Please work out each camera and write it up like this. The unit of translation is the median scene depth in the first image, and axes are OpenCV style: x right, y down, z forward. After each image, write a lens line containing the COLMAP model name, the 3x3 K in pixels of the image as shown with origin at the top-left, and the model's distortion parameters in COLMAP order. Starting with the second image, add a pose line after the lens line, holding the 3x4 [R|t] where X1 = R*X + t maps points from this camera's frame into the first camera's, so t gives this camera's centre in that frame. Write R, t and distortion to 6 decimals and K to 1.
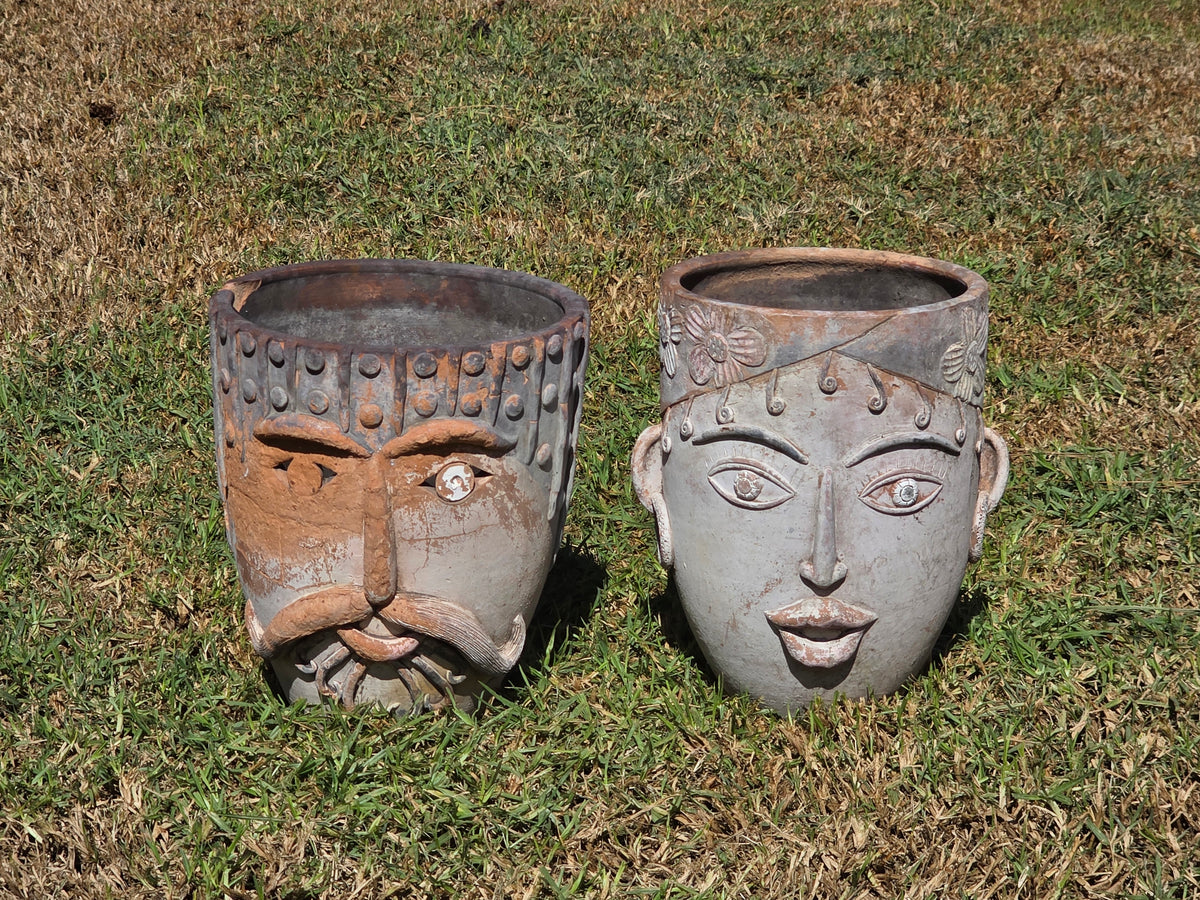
lens RADIAL K [[3101.2, 0, 605.0], [0, 3101.2, 450.6], [0, 0, 1]] dist [-0.995440, 0.469045]
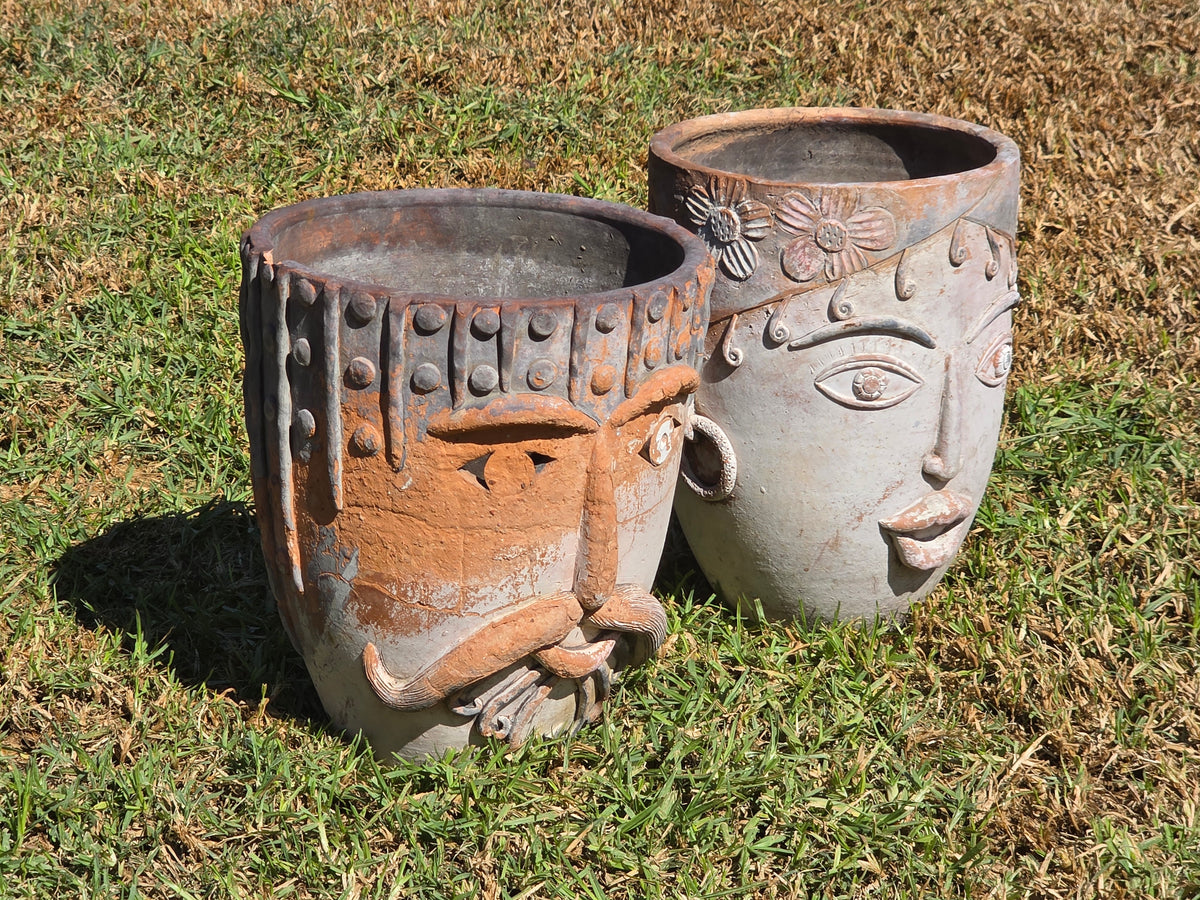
lens RADIAL K [[3101.2, 0, 605.0], [0, 3101.2, 450.6], [0, 0, 1]] dist [-0.995440, 0.469045]
pose [[0.785461, -0.193755, 0.587800, -0.542699], [0.159907, 0.981019, 0.109691, -0.079925], [-0.597896, 0.007836, 0.801535, 0.341926]]
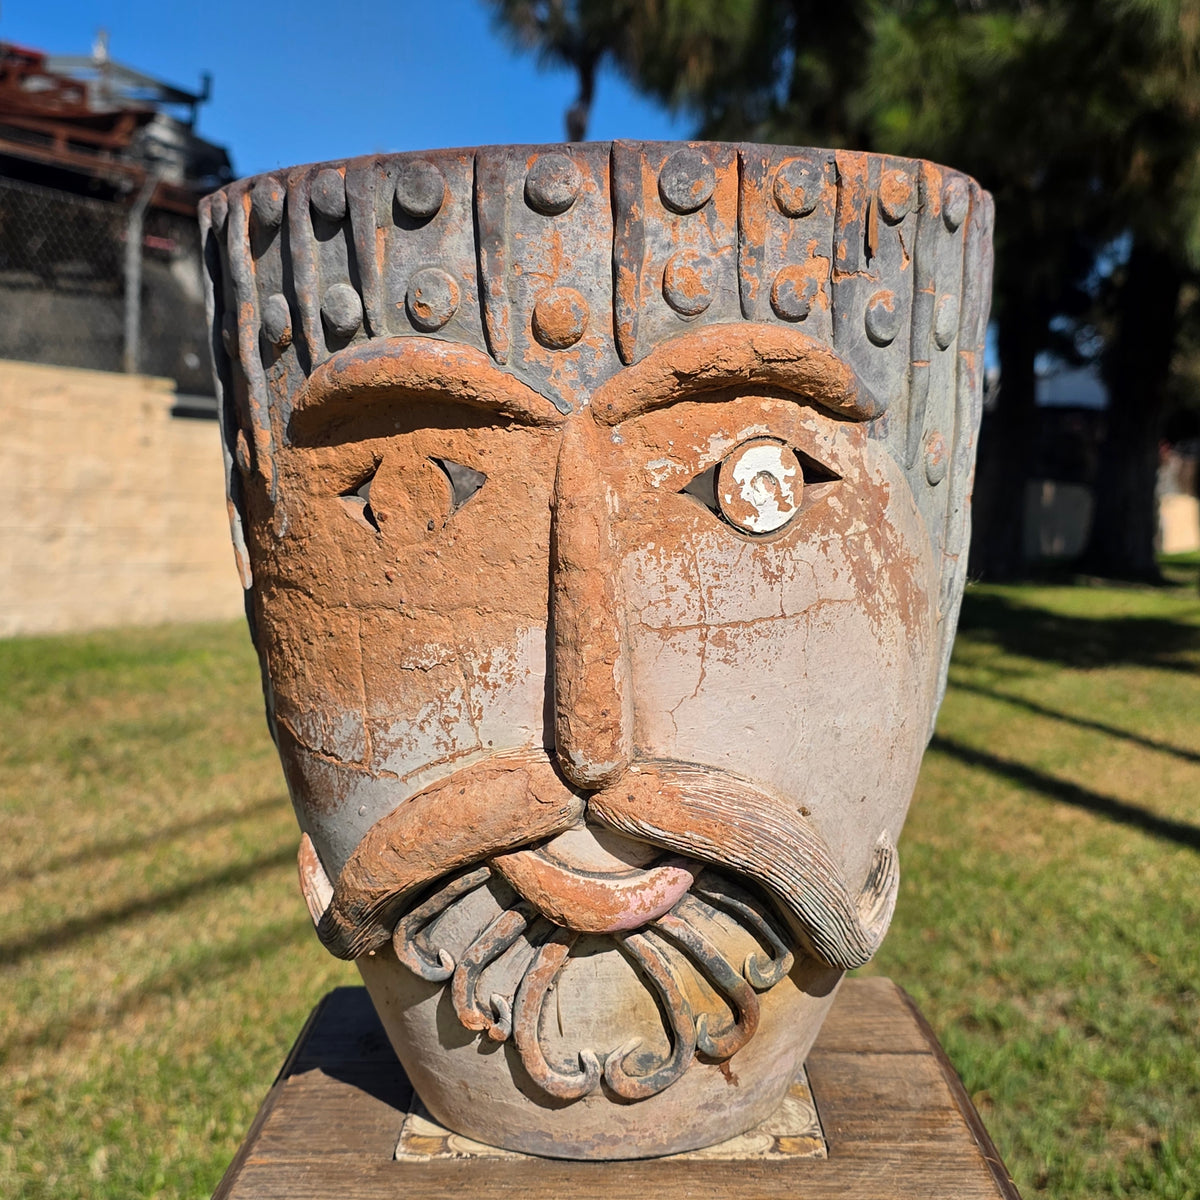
lens RADIAL K [[1753.8, 0, 568.5], [0, 1753.8, 622.2], [0, 0, 1]] dist [0.182781, -0.119989]
pose [[0.998117, -0.054260, -0.028604, -0.068735], [0.047647, 0.979541, -0.195521, 0.074883], [0.038627, 0.193790, 0.980282, 0.753978]]
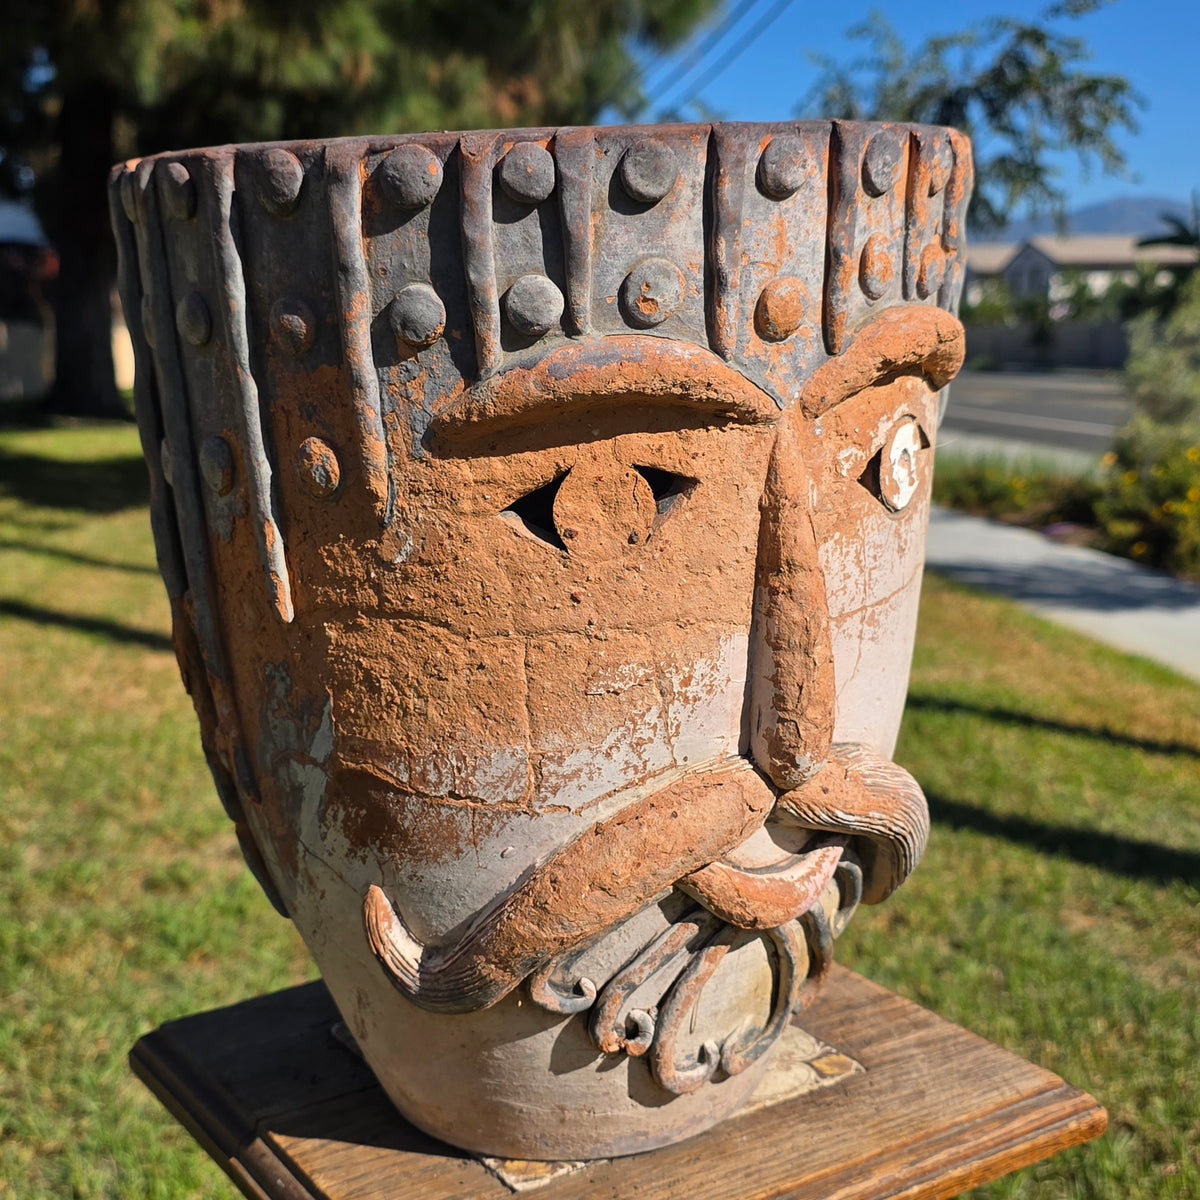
lens RADIAL K [[1753.8, 0, 568.5], [0, 1753.8, 622.2], [0, 0, 1]] dist [0.182781, -0.119989]
pose [[0.836780, -0.188370, 0.514116, -0.218570], [0.231105, 0.972728, -0.019745, 0.025695], [-0.496376, 0.135337, 0.857493, 0.804231]]
